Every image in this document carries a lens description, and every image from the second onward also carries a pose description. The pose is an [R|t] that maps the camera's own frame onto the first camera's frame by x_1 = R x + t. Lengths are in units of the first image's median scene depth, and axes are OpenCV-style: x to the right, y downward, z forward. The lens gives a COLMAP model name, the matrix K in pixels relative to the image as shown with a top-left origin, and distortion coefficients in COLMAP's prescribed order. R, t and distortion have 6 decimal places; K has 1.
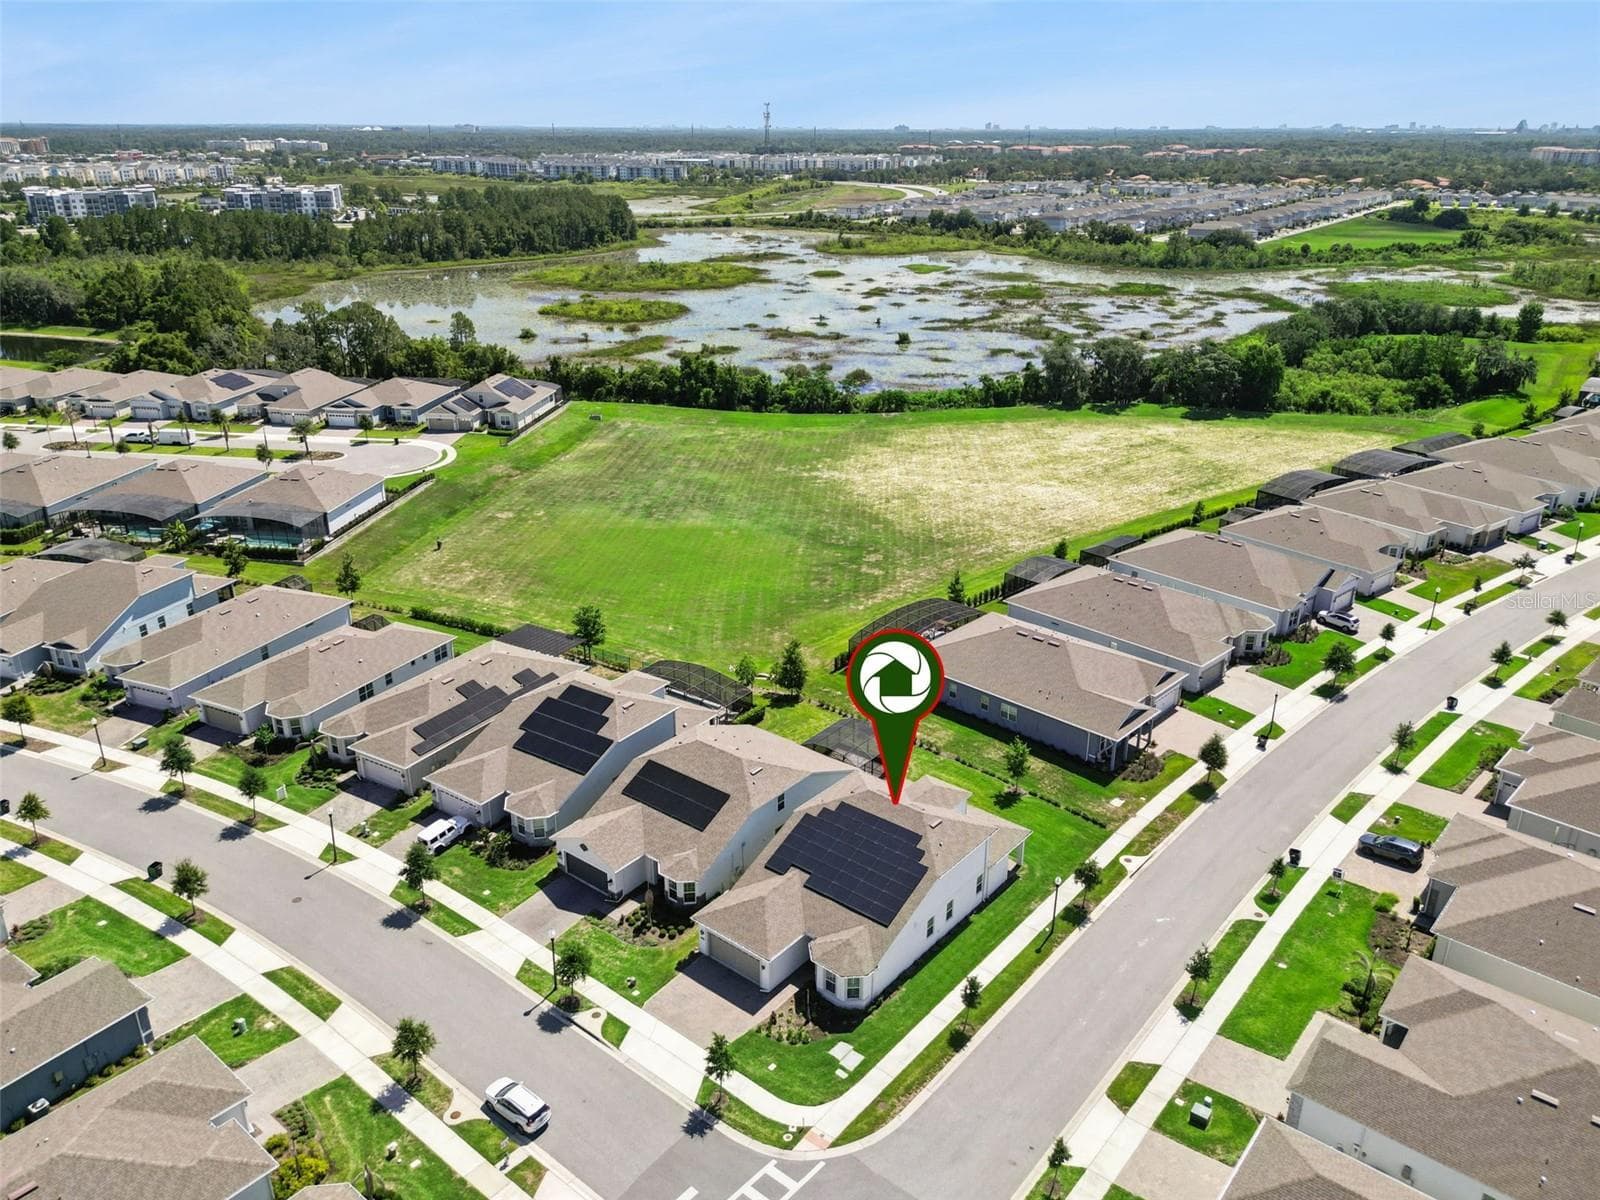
lens RADIAL K [[1142.6, 0, 790.8], [0, 1142.6, 602.1], [0, 0, 1]] dist [0.042247, -0.007096]
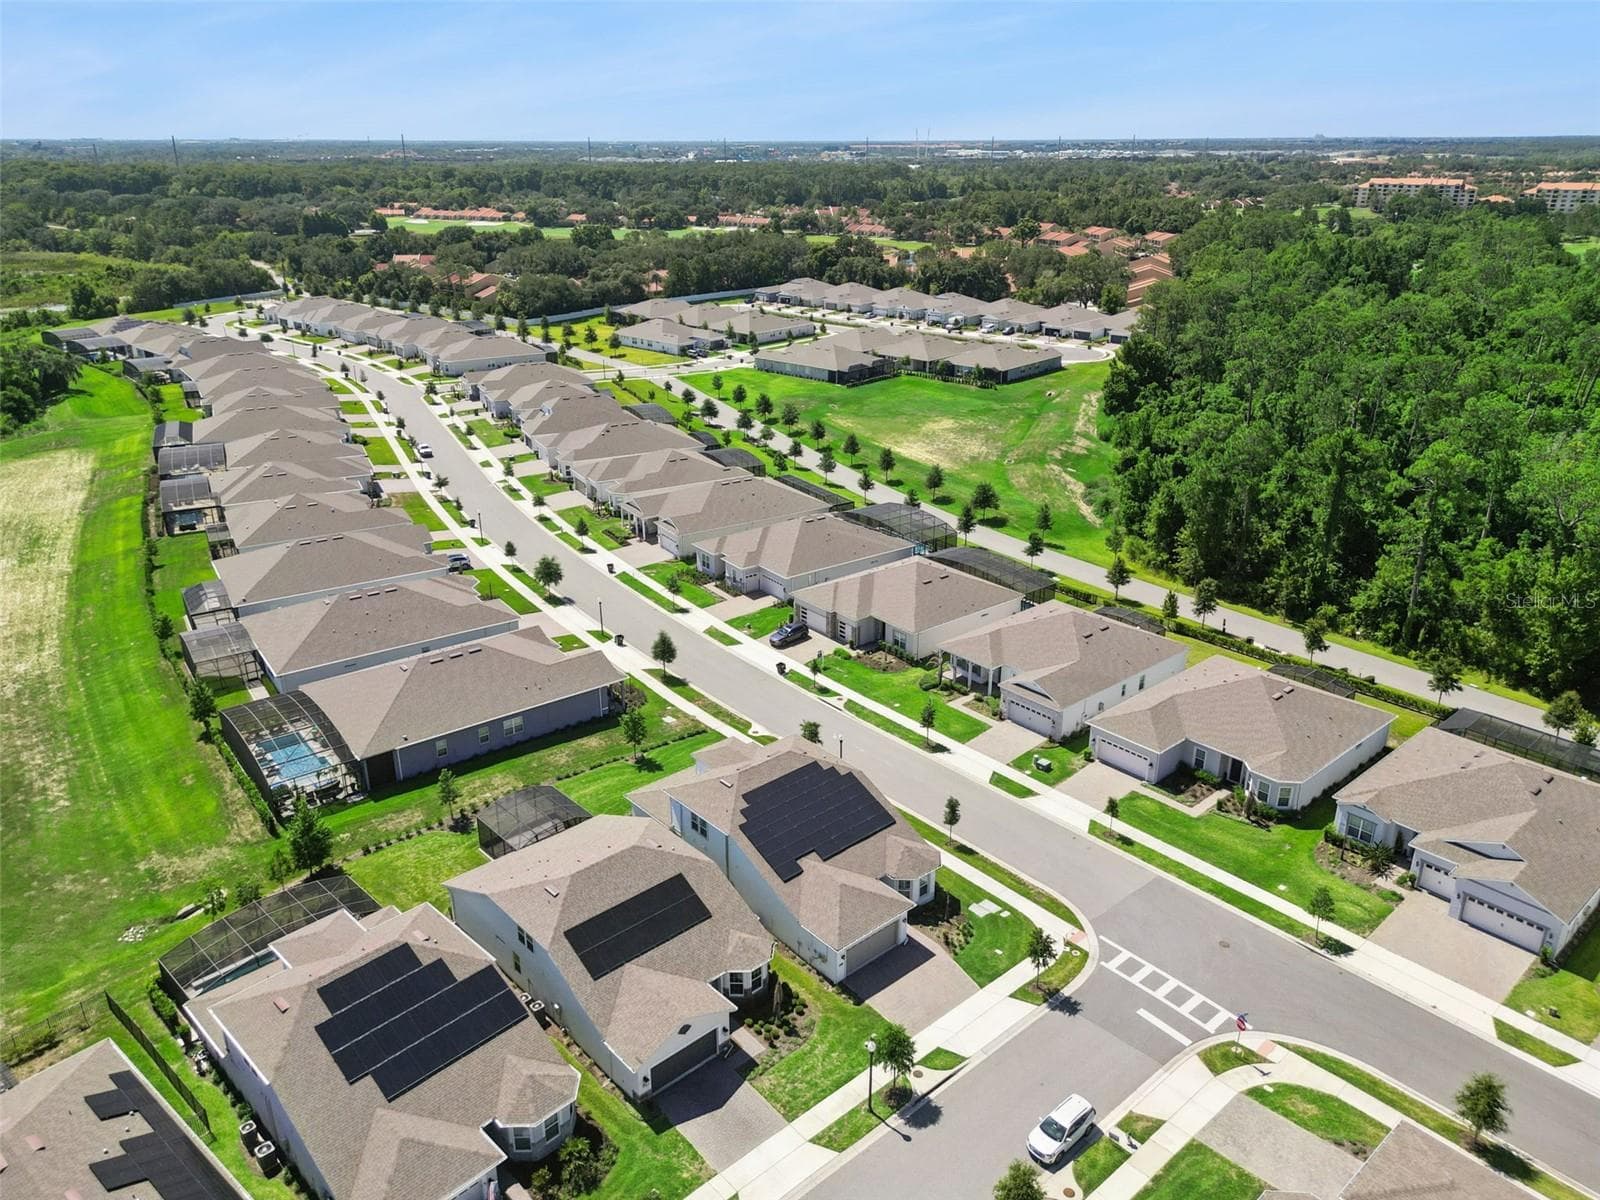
lens RADIAL K [[1142.6, 0, 791.5], [0, 1142.6, 597.9], [0, 0, 1]] dist [0.042247, -0.007096]
pose [[0.171676, -0.372132, 0.912165, -0.737499], [0.380957, 0.878959, 0.286886, -0.224094], [-0.908515, 0.298244, 0.292663, 0.607258]]
